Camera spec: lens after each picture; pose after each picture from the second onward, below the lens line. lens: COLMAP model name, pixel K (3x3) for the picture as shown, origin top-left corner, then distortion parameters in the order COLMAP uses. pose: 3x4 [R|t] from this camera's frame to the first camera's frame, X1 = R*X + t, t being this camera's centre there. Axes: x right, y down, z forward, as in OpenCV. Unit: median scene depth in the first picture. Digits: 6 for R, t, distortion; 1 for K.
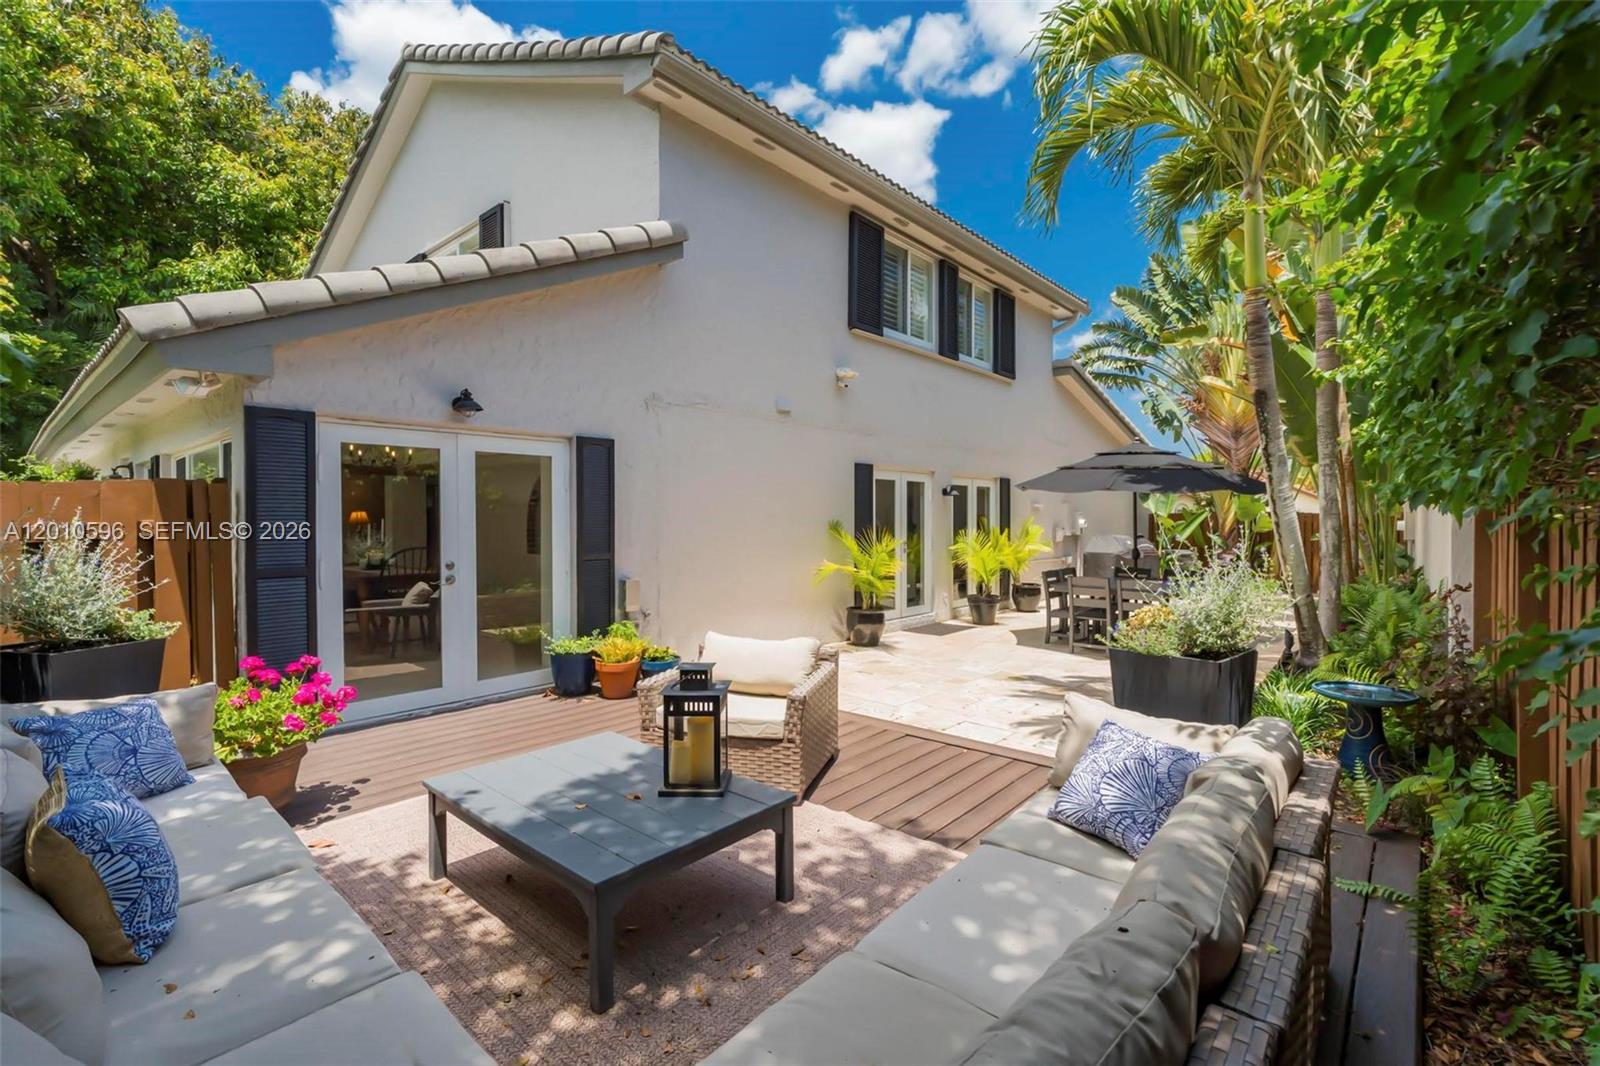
lens RADIAL K [[733.3, 0, 797.7], [0, 733.3, 527.3], [0, 0, 1]] dist [0.001842, 0.000144]
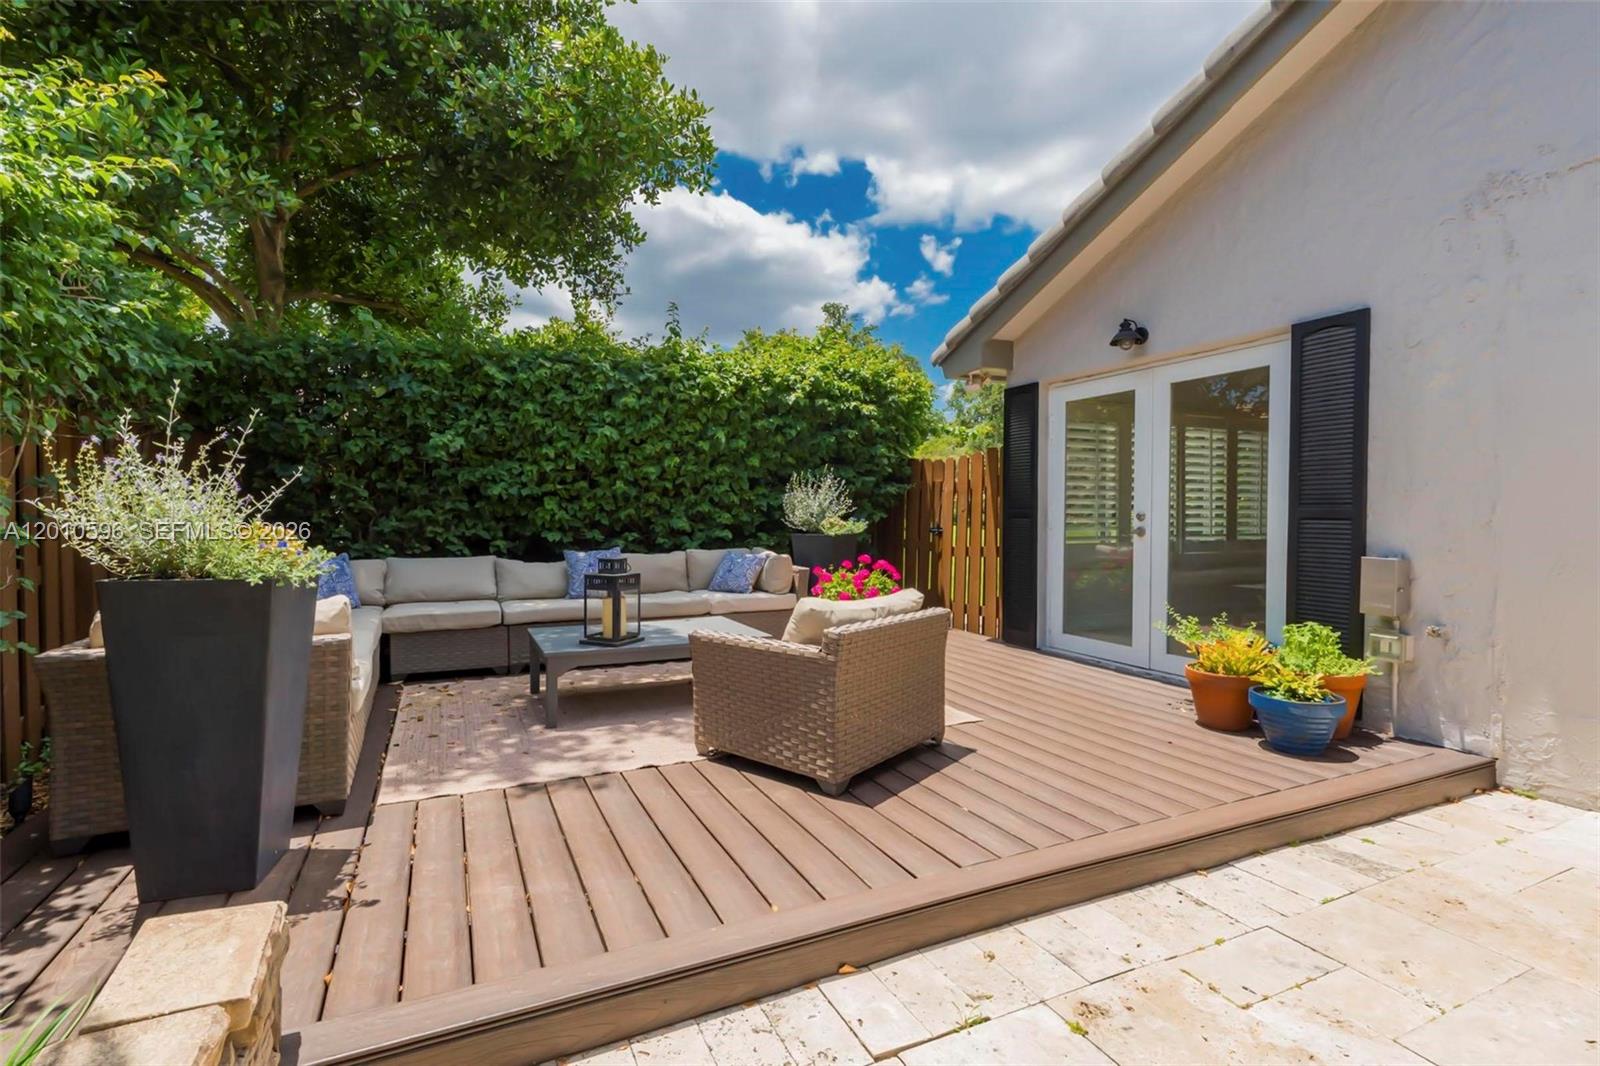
lens RADIAL K [[733.3, 0, 797.7], [0, 733.3, 527.3], [0, 0, 1]] dist [0.001842, 0.000144]
pose [[-0.379982, 0.018000, -0.924819, 0.857969], [-0.010981, 0.999652, 0.023969, 0.080084], [0.924929, 0.019263, -0.379652, 1.556330]]
